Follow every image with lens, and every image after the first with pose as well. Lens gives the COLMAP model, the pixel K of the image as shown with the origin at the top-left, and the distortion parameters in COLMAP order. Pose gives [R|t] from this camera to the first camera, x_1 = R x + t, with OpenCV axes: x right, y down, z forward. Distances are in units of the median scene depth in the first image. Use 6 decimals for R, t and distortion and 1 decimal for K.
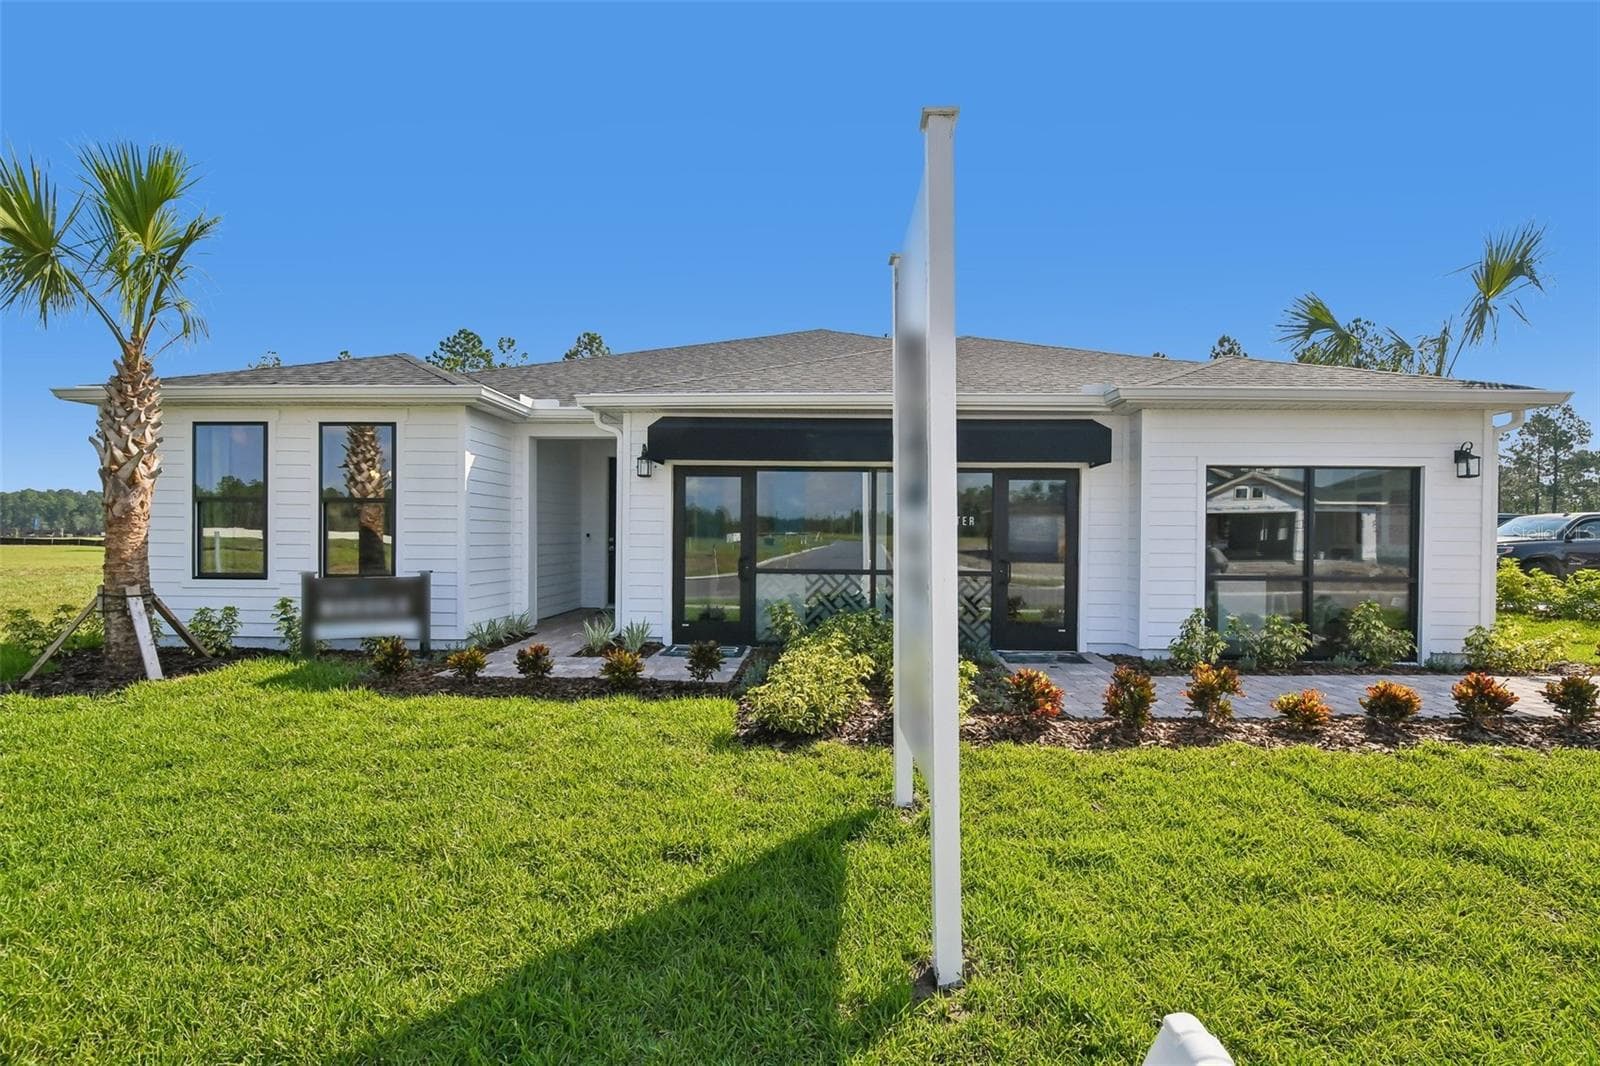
lens RADIAL K [[704.0, 0, 816.0], [0, 704.0, 535.9], [0, 0, 1]] dist [0.000505, -0.000694]
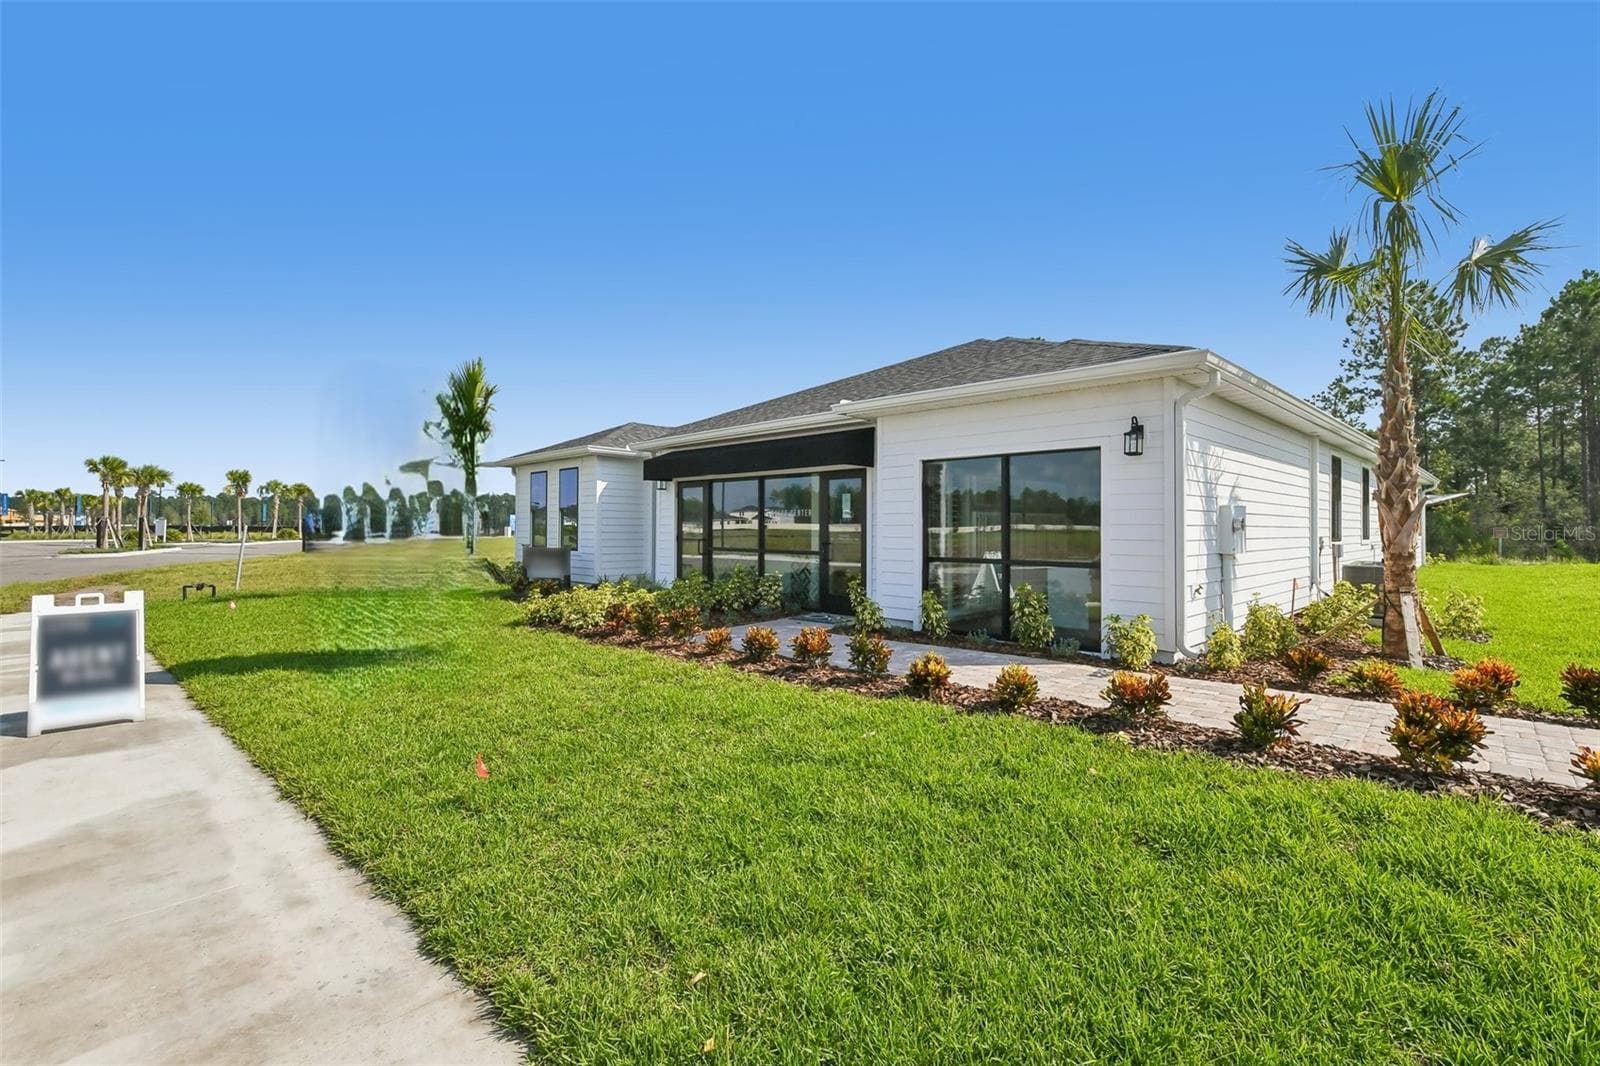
lens RADIAL K [[738.3, 0, 805.1], [0, 738.3, 528.7], [0, 0, 1]] dist [-0.002643, -0.000528]
pose [[0.720510, -0.007569, -0.693404, 1.162447], [0.009104, 0.999957, -0.001454, 0.010900], [0.693385, -0.005265, 0.720548, -0.002237]]
